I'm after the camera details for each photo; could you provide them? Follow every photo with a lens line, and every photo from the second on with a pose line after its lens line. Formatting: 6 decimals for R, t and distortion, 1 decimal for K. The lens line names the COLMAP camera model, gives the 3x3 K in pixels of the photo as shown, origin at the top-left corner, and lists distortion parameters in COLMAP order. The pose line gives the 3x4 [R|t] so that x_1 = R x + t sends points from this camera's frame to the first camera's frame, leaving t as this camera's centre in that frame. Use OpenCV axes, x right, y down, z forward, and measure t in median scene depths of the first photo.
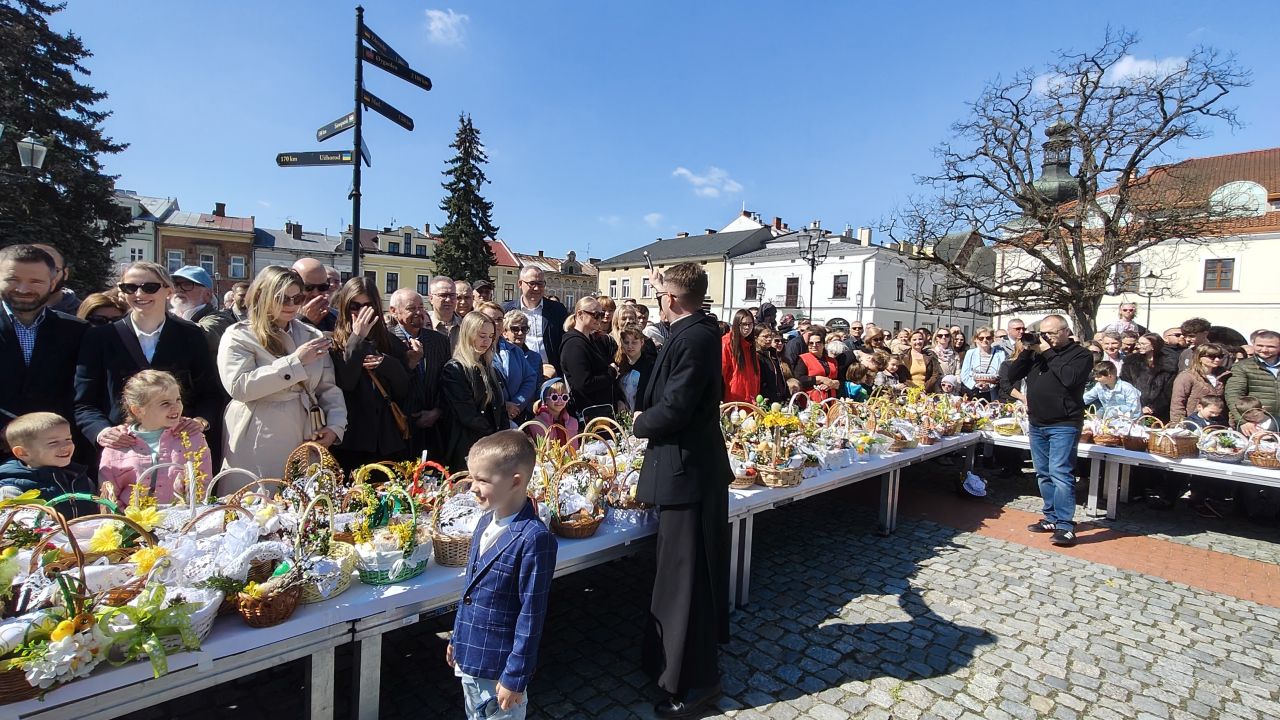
lens RADIAL K [[591.1, 0, 640.0], [0, 591.1, 360.0], [0, 0, 1]] dist [-0.002642, 0.000854]
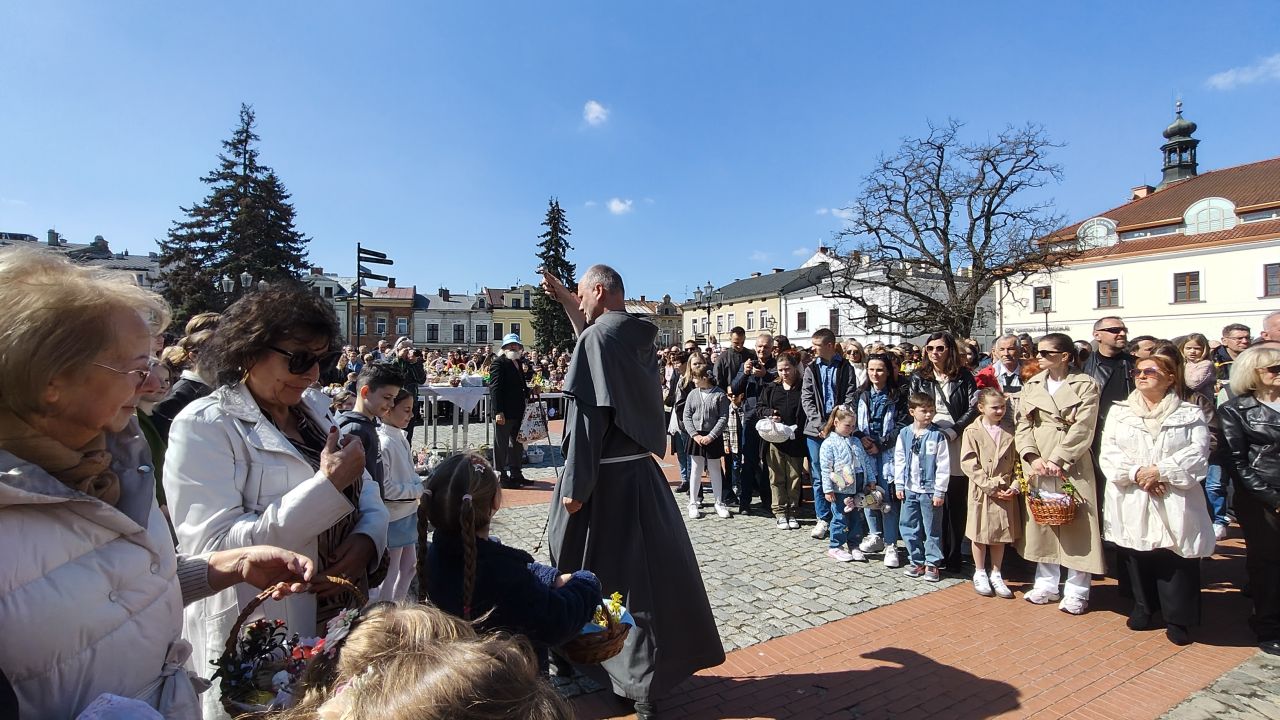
lens RADIAL K [[572.4, 0, 640.0], [0, 572.4, 360.0], [0, 0, 1]] dist [-0.001067, 0.000094]
pose [[0.972477, -0.041518, -0.229269, 0.295488], [0.027895, 0.997665, -0.062345, 0.028442], [0.231322, 0.054233, 0.971364, -0.263782]]
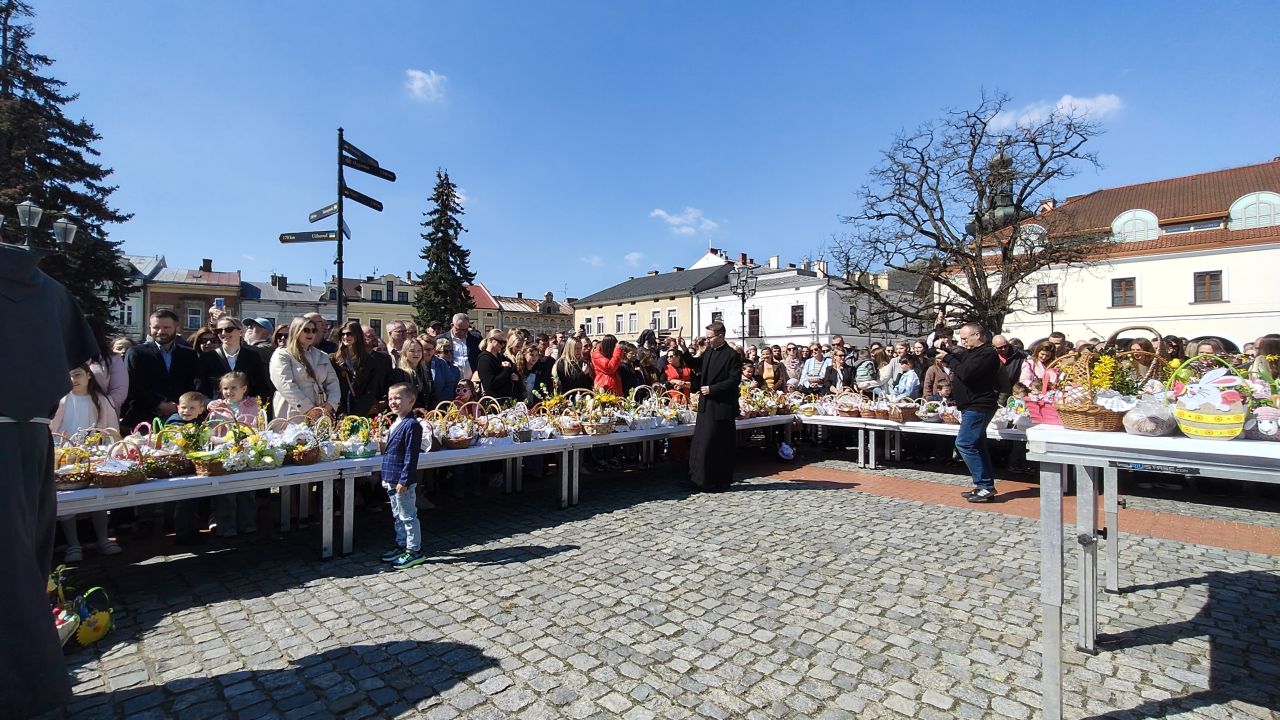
lens RADIAL K [[580.0, 0, 640.0], [0, 580.0, 360.0], [0, 0, 1]] dist [-0.001222, -0.000621]
pose [[0.998738, -0.040842, 0.029215, 0.036153], [0.042518, 0.997337, -0.059253, 0.011778], [-0.026717, 0.060421, 0.997815, -0.075287]]
